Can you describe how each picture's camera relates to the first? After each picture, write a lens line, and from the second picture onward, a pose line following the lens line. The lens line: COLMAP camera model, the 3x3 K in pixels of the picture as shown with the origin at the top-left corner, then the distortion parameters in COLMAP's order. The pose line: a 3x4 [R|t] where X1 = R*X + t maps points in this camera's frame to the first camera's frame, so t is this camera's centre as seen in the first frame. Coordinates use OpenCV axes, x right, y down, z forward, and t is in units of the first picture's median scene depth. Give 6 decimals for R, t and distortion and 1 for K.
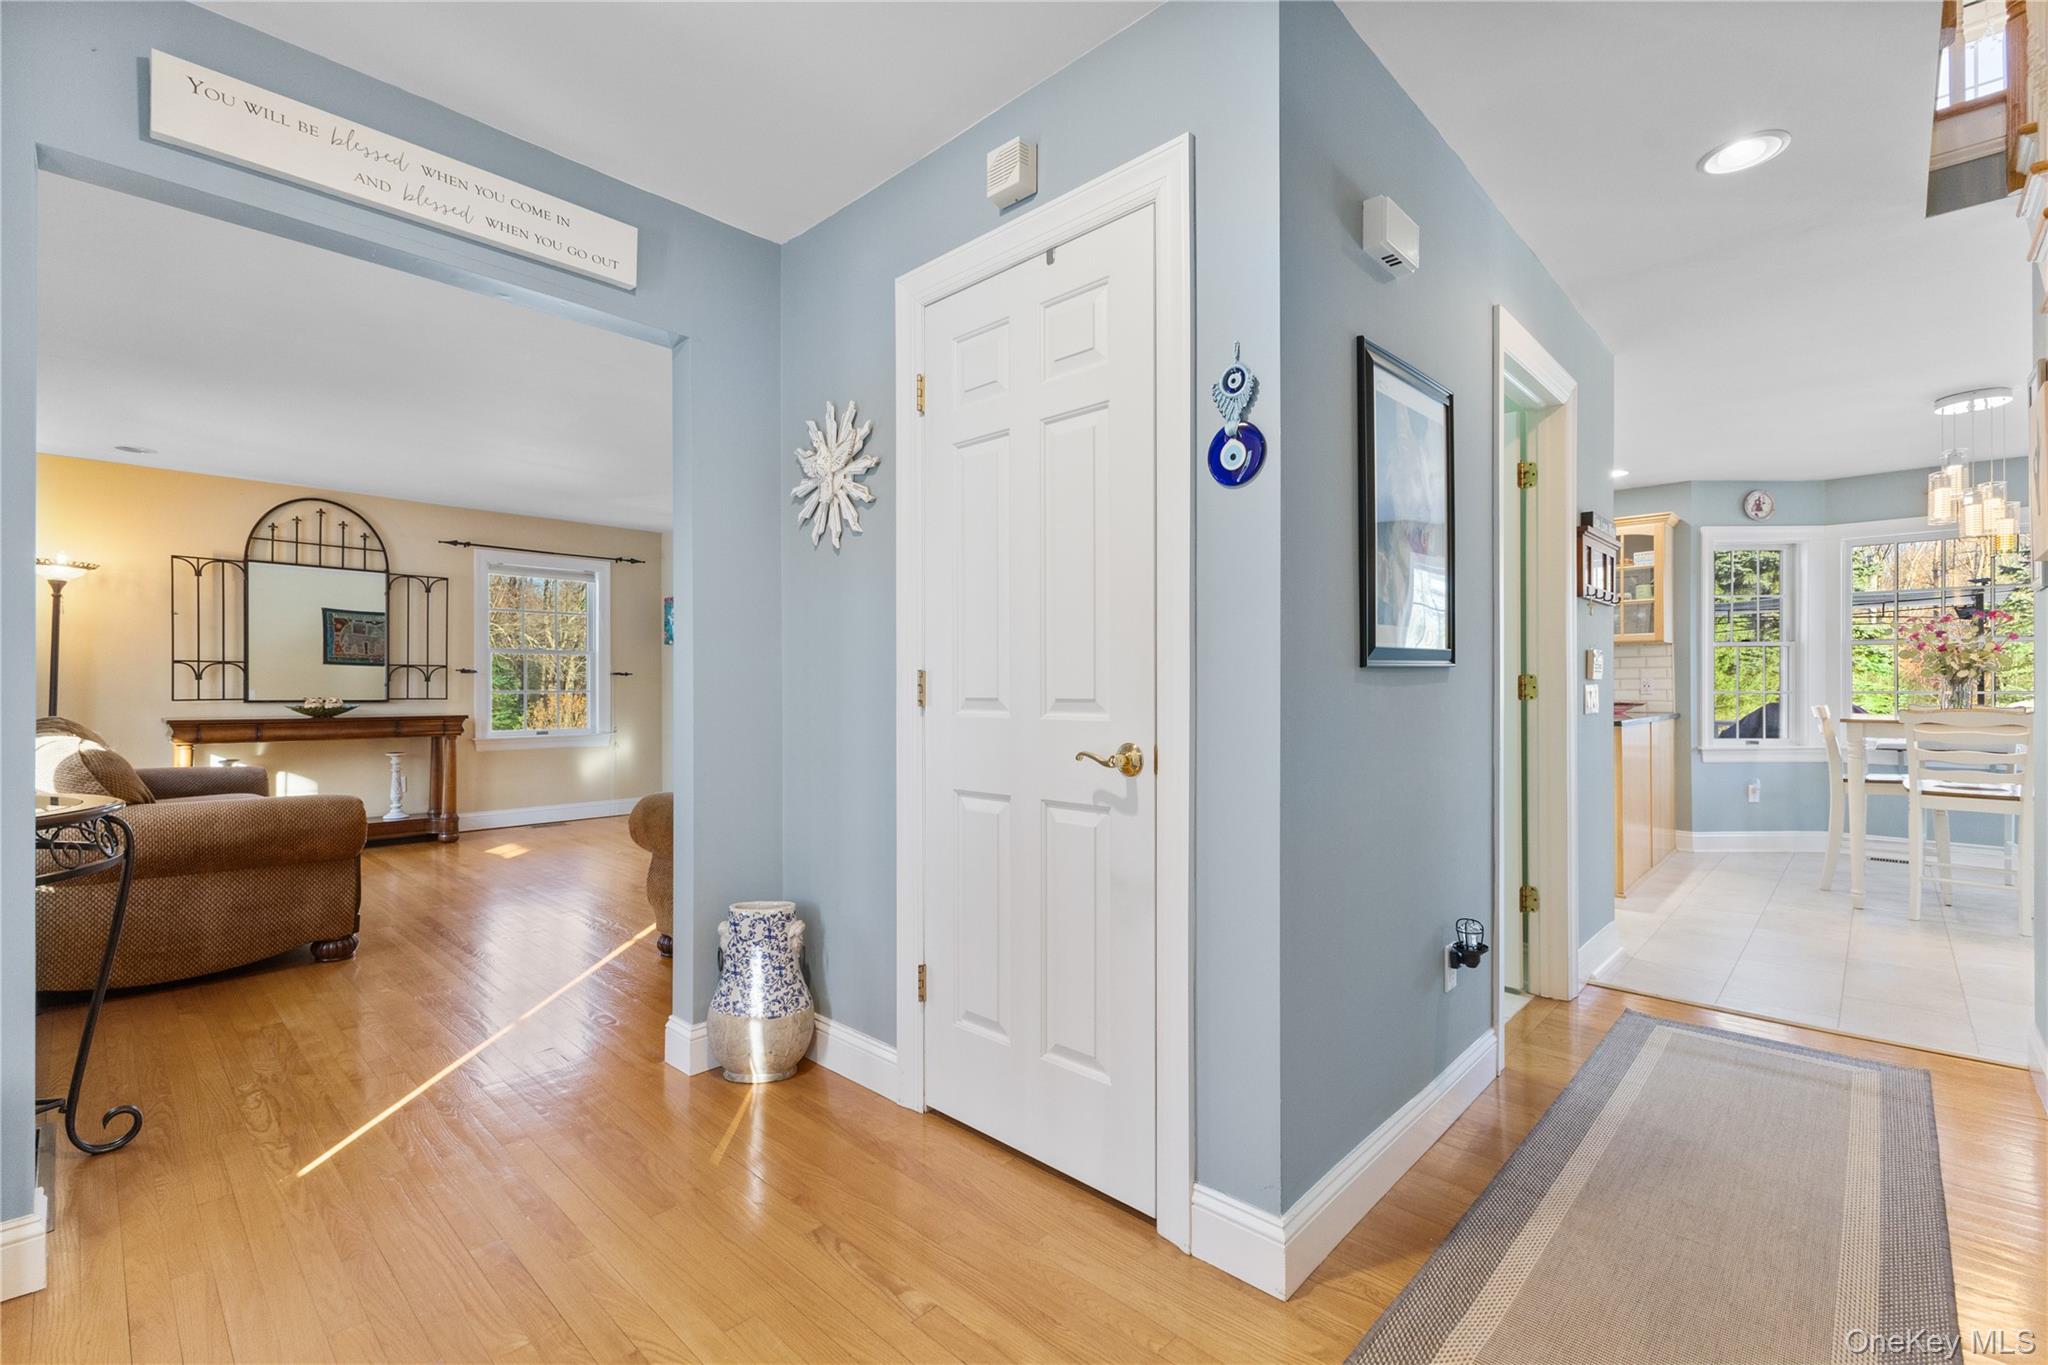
lens RADIAL K [[892.5, 0, 1028.5], [0, 892.5, 686.4], [0, 0, 1]] dist [0.012311, -0.003982]
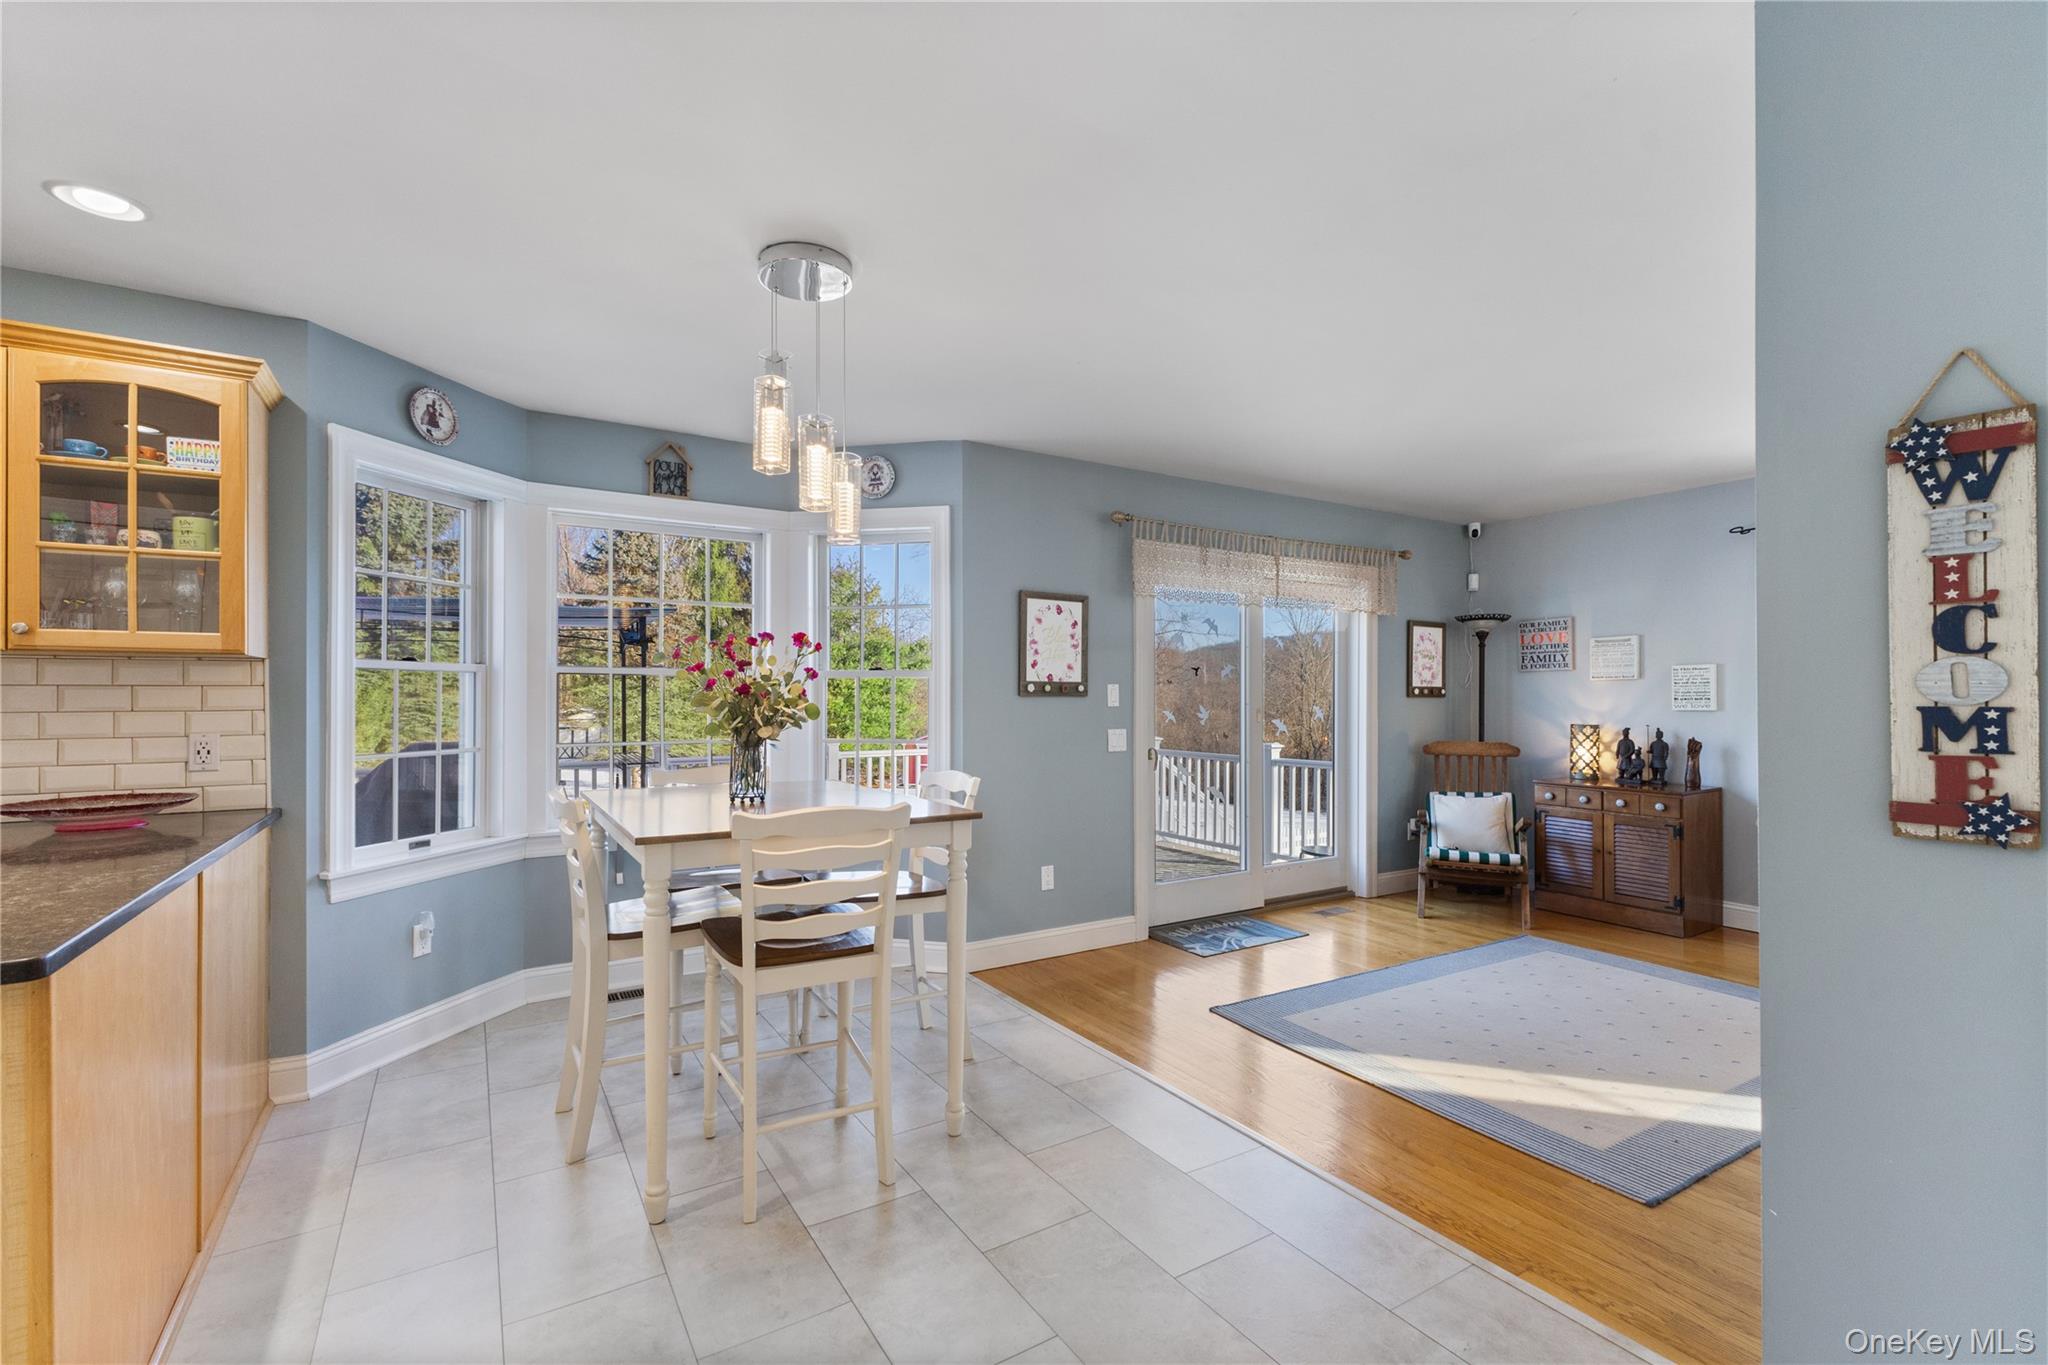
lens RADIAL K [[892.5, 0, 1020.3], [0, 892.5, 695.0], [0, 0, 1]] dist [0.012311, -0.003982]
pose [[0.255721, 0.005403, 0.966735, 0.376652], [-0.001694, 0.999985, -0.005141, -0.027924], [-0.966749, -0.000323, 0.255727, 0.515045]]
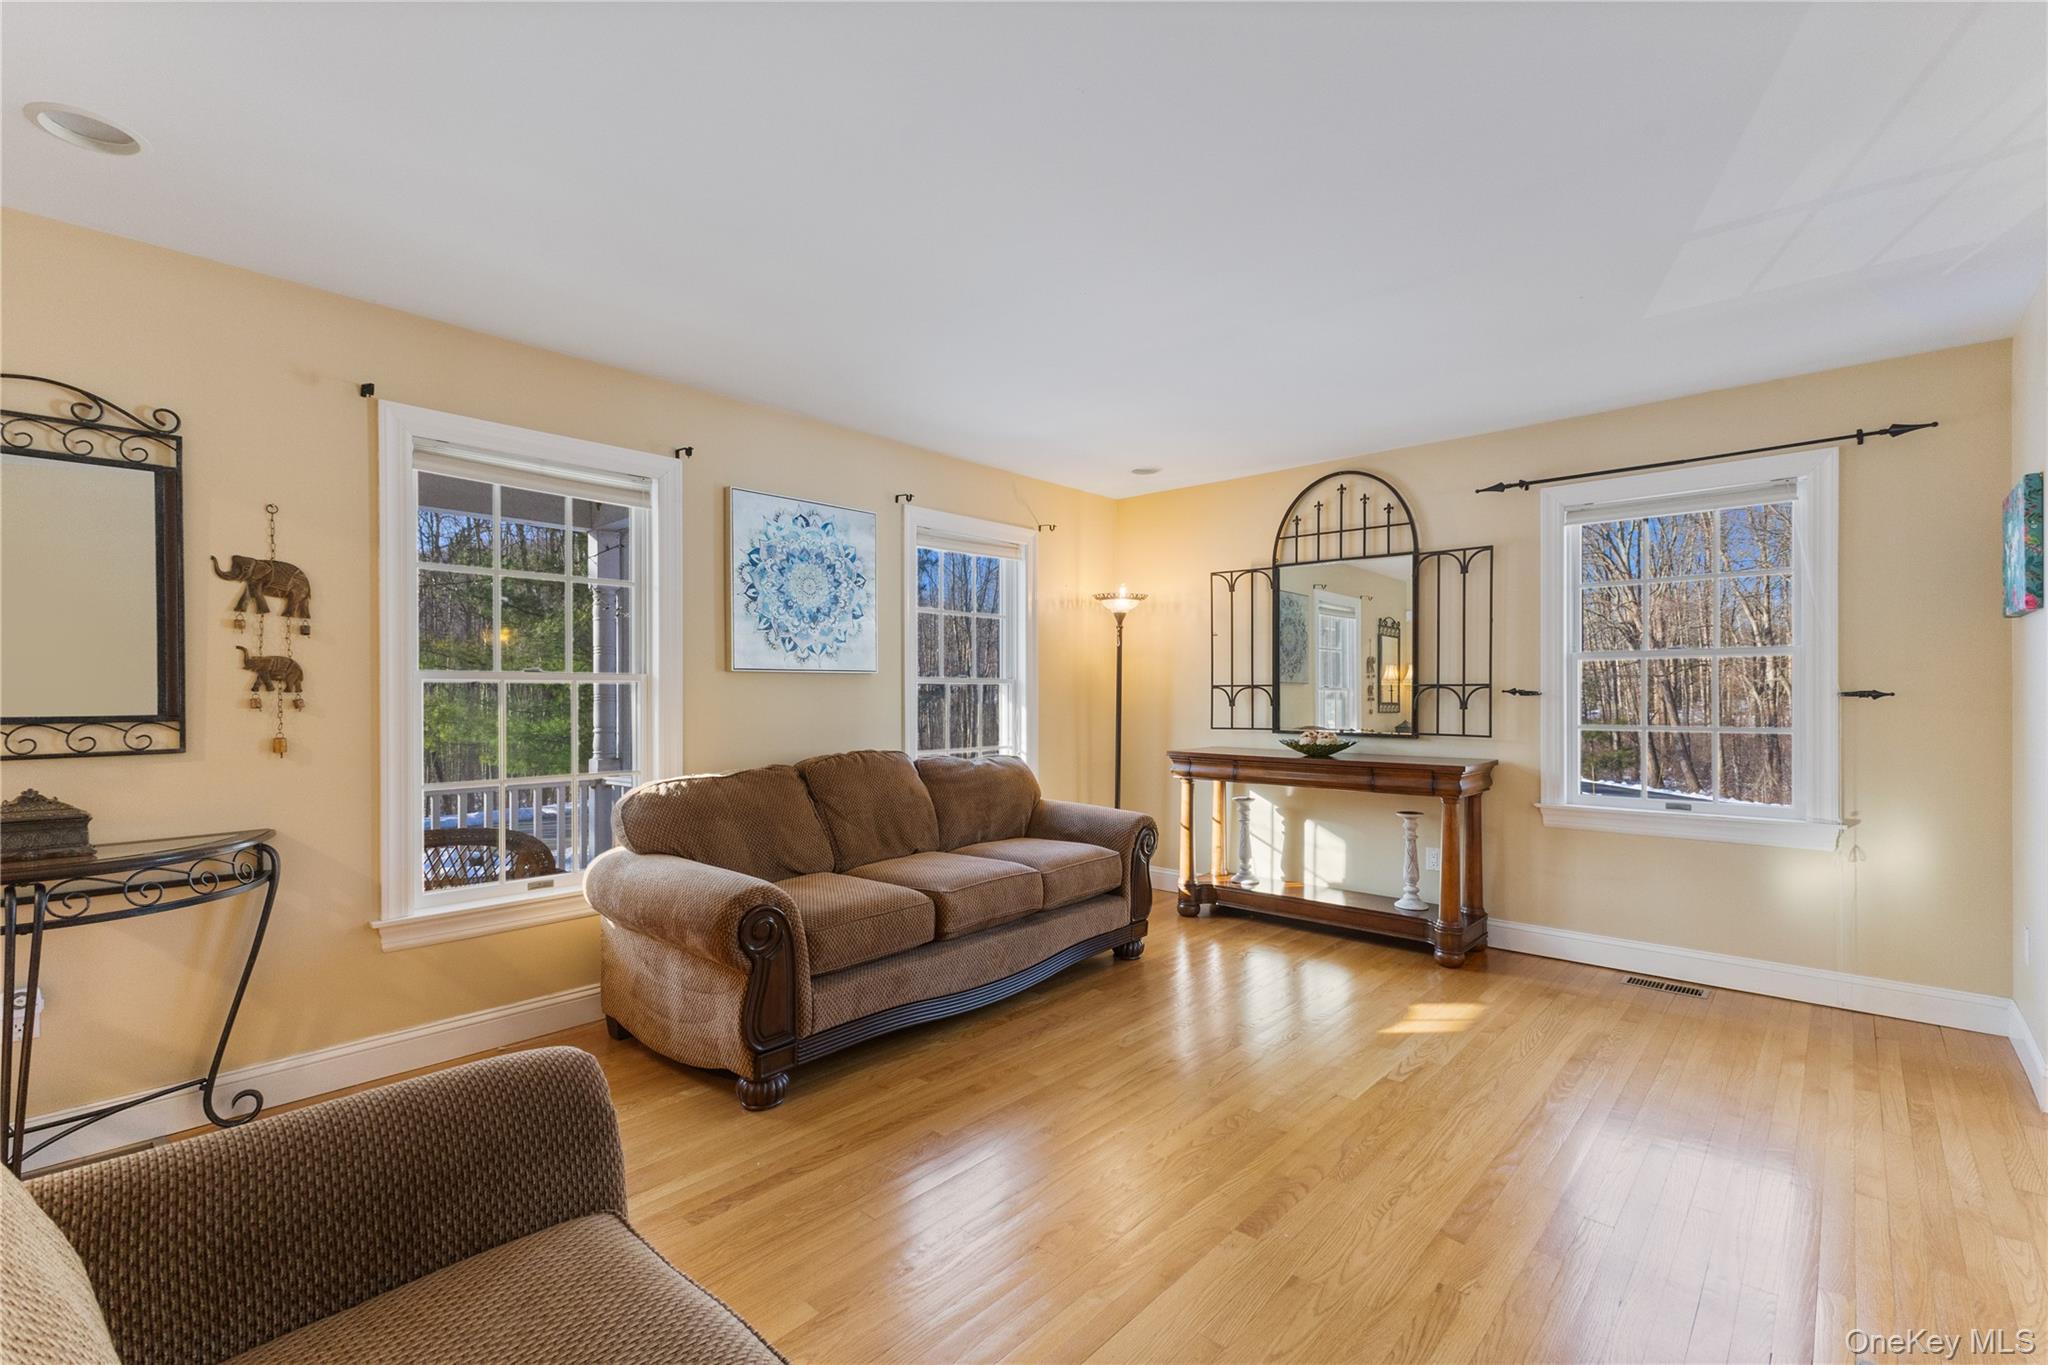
lens RADIAL K [[892.5, 0, 1042.0], [0, 892.5, 693.9], [0, 0, 1]] dist [0.012311, -0.003982]
pose [[0.020317, -0.000633, -0.999793, -0.025475], [0.004401, 0.999990, -0.000544, -0.019171], [0.999784, -0.004389, 0.020320, 0.750641]]
